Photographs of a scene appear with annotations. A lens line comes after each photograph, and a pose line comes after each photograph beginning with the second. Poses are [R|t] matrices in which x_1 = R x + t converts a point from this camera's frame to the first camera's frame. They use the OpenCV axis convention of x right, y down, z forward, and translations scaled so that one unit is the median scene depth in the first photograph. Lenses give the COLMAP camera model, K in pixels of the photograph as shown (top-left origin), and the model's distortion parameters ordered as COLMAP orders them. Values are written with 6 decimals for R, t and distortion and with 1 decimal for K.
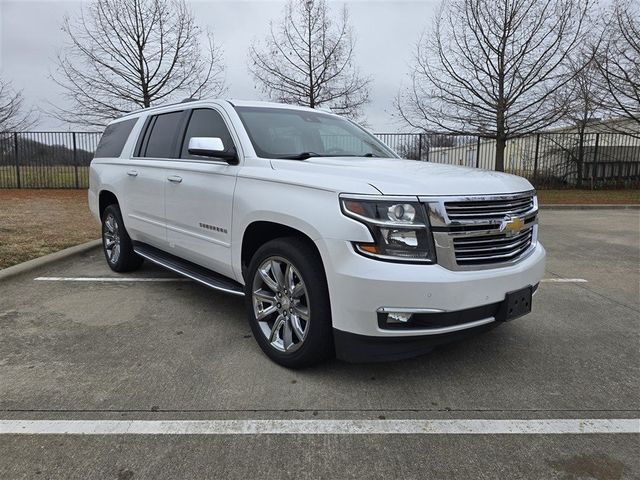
lens RADIAL K [[440.5, 0, 323.9], [0, 440.5, 240.4], [0, 0, 1]] dist [0.071937, -0.068564]
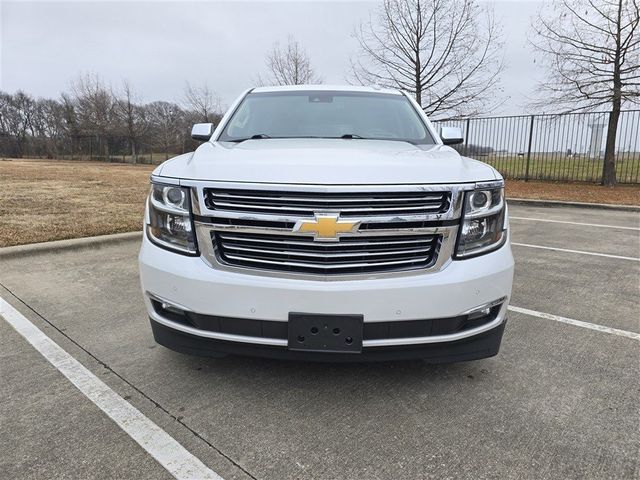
lens RADIAL K [[440.5, 0, 323.9], [0, 440.5, 240.4], [0, 0, 1]] dist [0.071937, -0.068564]
pose [[0.728673, 0.132182, -0.671985, 0.939934], [-0.115454, 0.990863, 0.069713, -0.064900], [0.675060, 0.026785, 0.737276, 0.472420]]
